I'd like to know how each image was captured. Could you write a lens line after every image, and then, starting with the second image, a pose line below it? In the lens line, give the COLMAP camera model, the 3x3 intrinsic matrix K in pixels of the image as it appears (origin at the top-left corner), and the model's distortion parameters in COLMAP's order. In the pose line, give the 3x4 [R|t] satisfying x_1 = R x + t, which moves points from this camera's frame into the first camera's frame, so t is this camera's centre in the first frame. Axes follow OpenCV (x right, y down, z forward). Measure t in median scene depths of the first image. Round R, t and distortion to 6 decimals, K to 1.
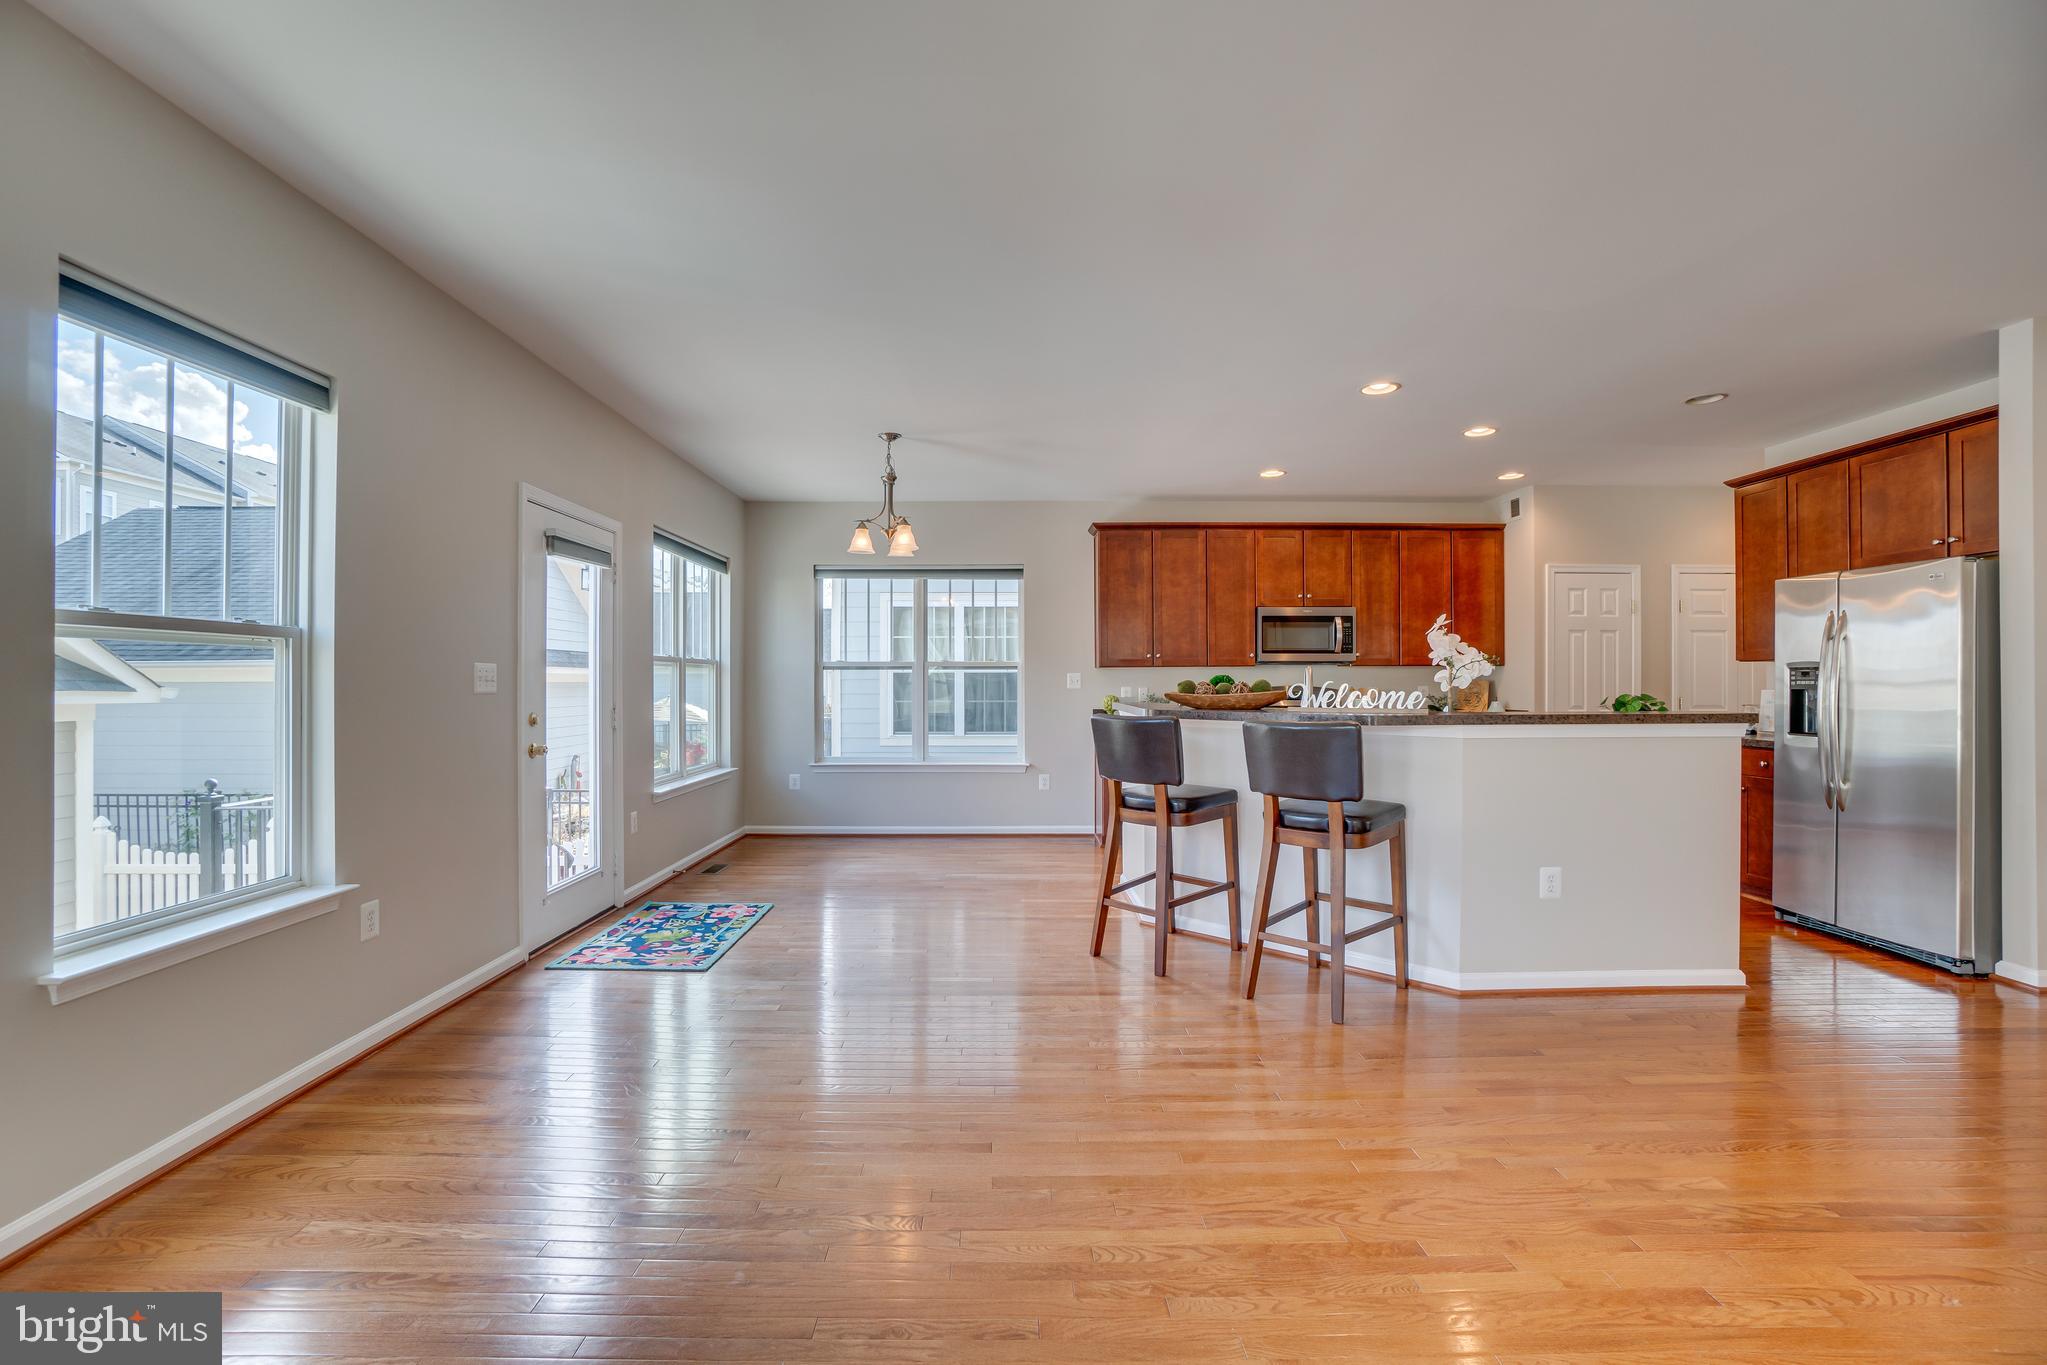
lens RADIAL K [[904.7, 0, 1012.4], [0, 904.7, 680.8], [0, 0, 1]] dist [-0.056267, 0.017487]
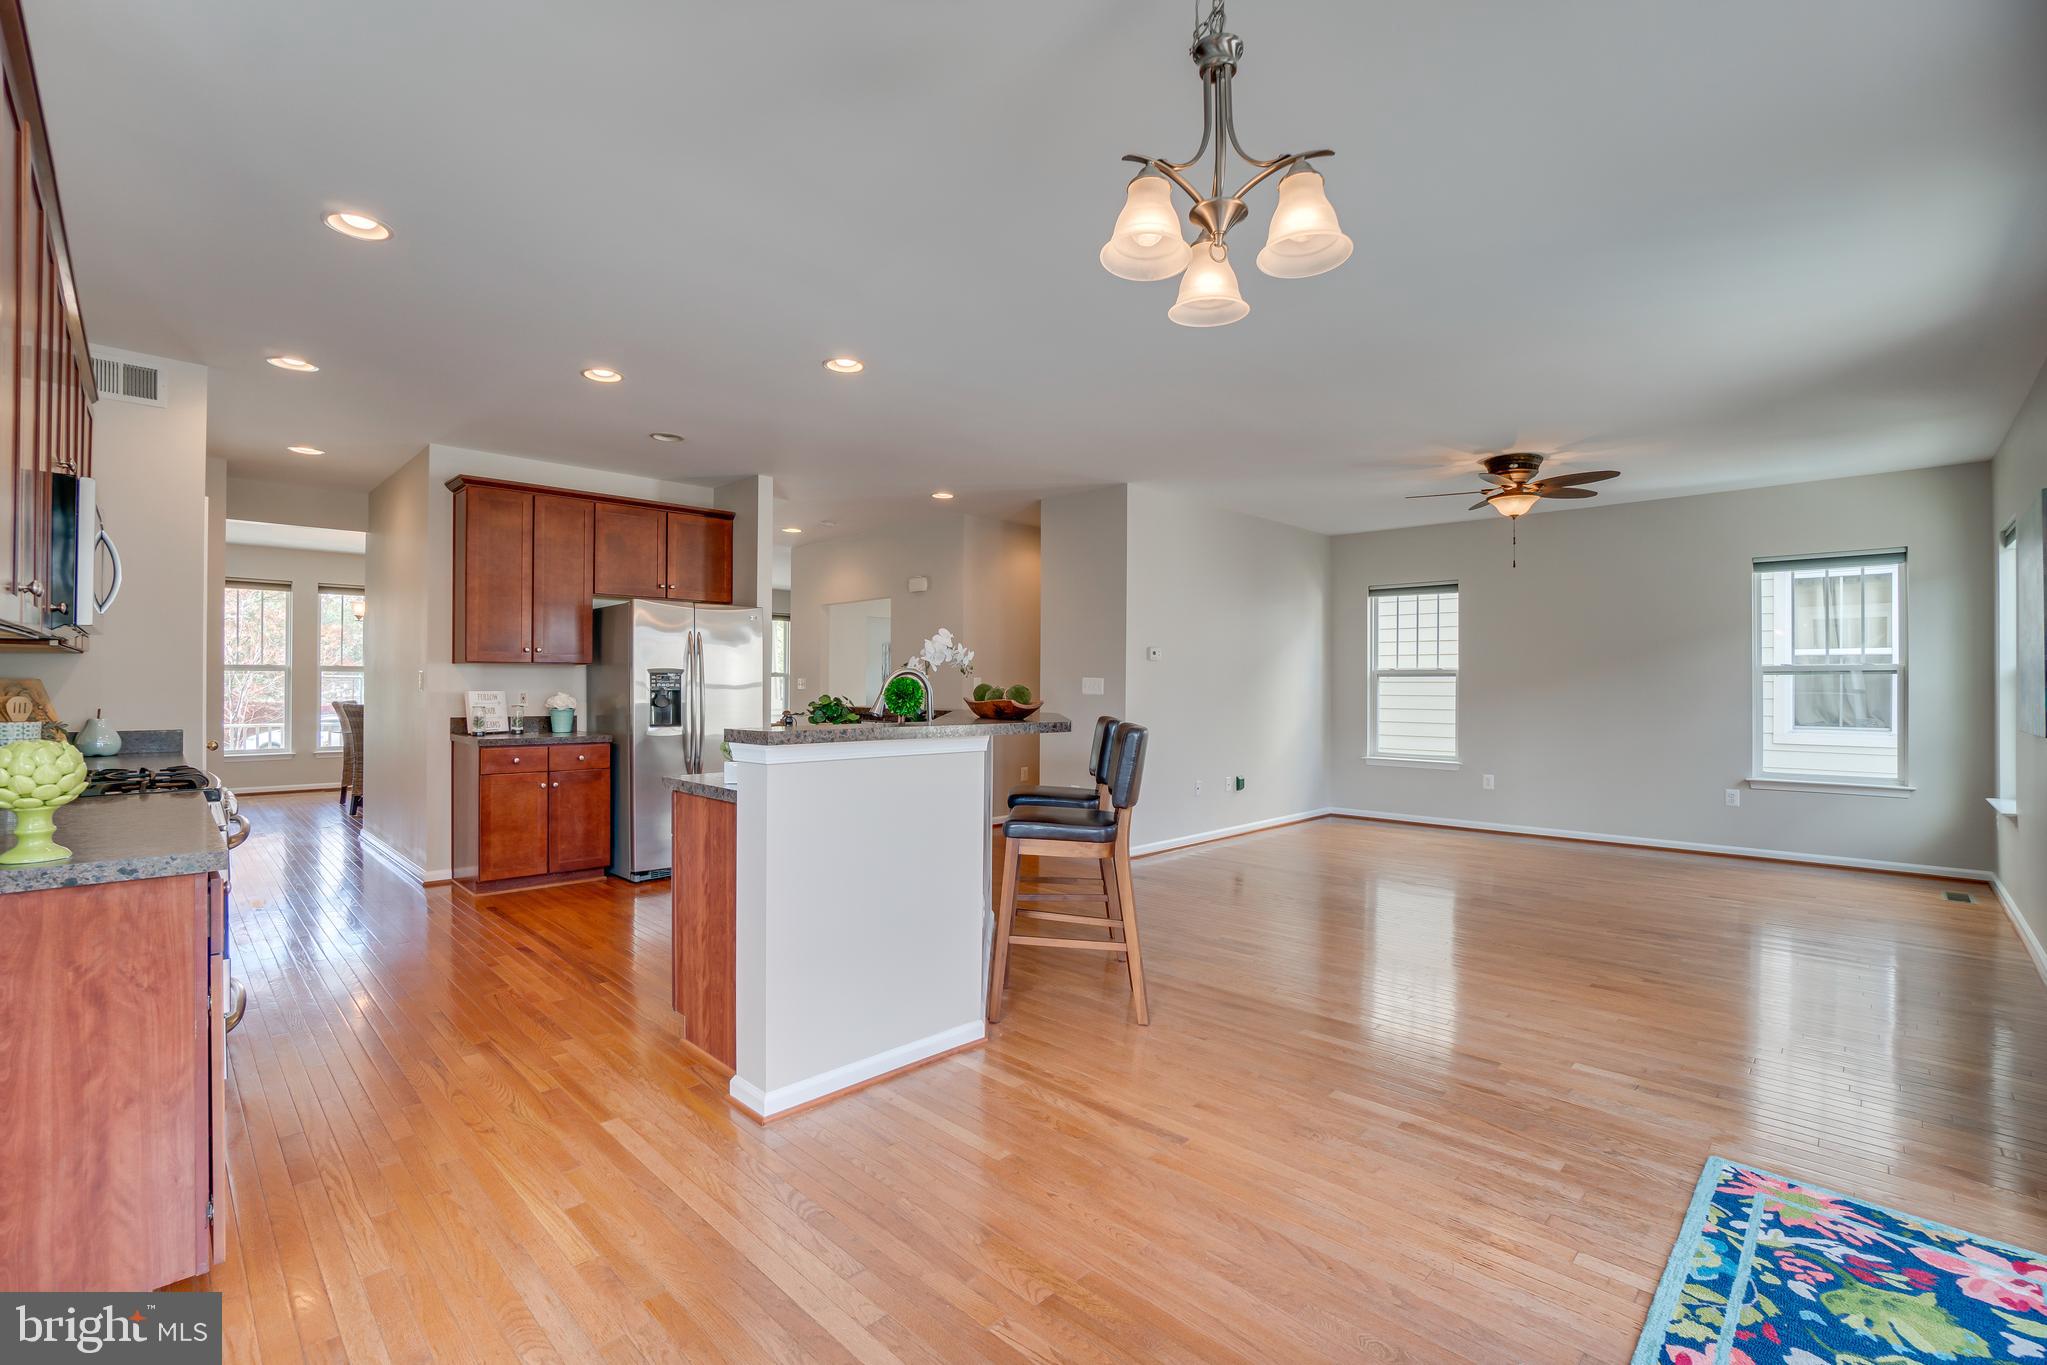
lens RADIAL K [[904.7, 0, 1016.4], [0, 904.7, 686.8], [0, 0, 1]] dist [-0.056267, 0.017487]
pose [[-0.701323, -0.005539, 0.712822, -0.322331], [-0.005529, 0.999982, 0.002330, -0.000818], [-0.712822, -0.002308, -0.701341, 1.318284]]
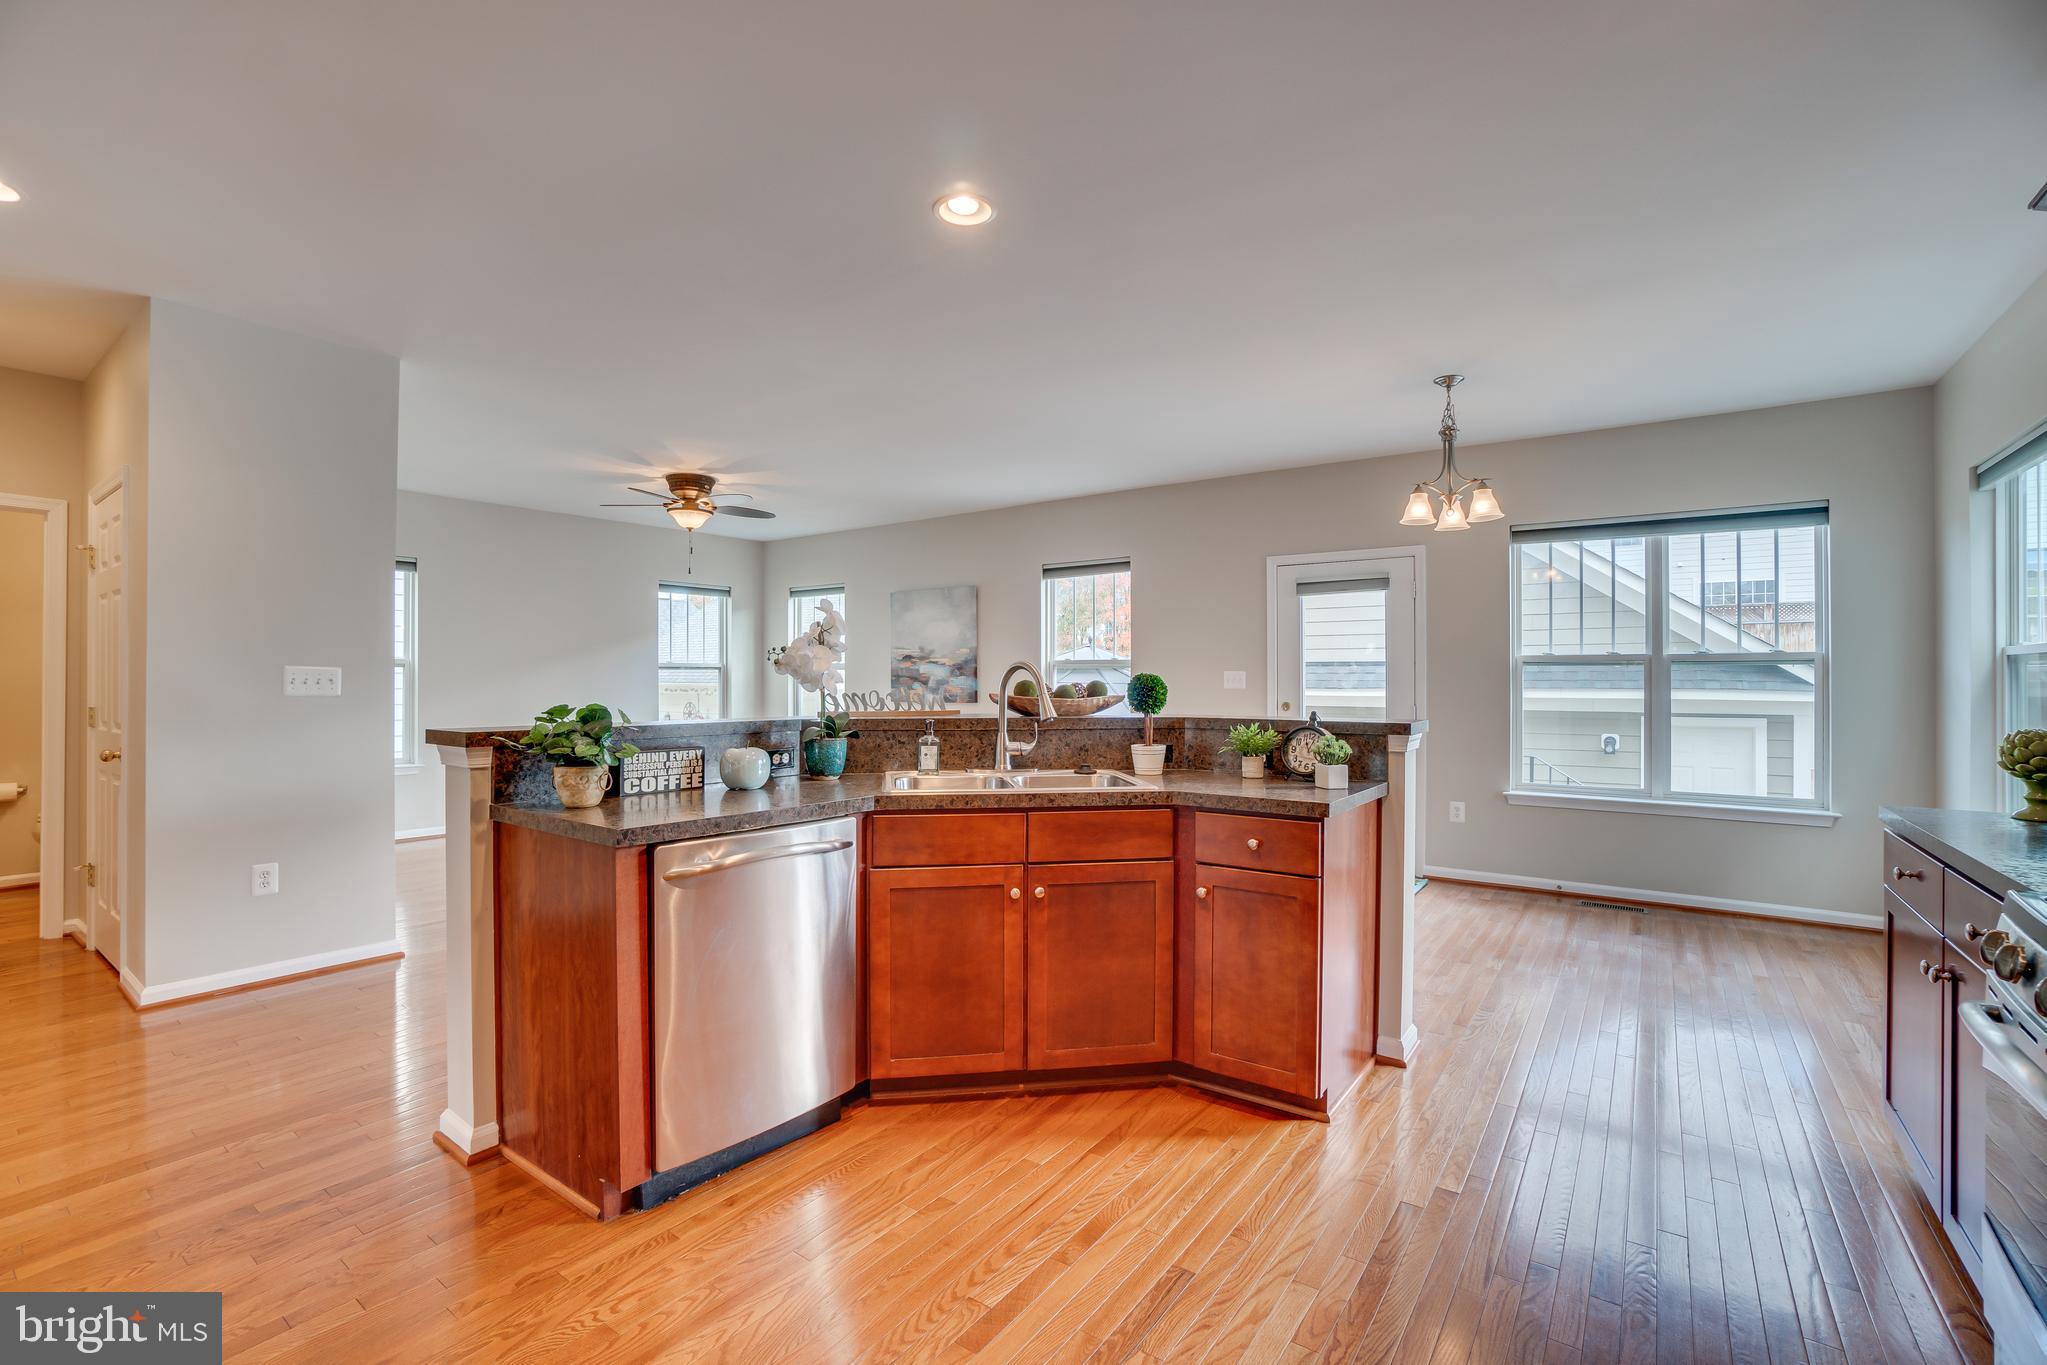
lens RADIAL K [[904.7, 0, 1007.3], [0, 904.7, 681.4], [0, 0, 1]] dist [-0.056267, 0.017487]
pose [[-0.603124, 0.000779, -0.797647, 0.769385], [-0.000581, 0.999999, 0.001416, -0.001224], [0.797647, 0.001318, -0.603123, 1.211318]]
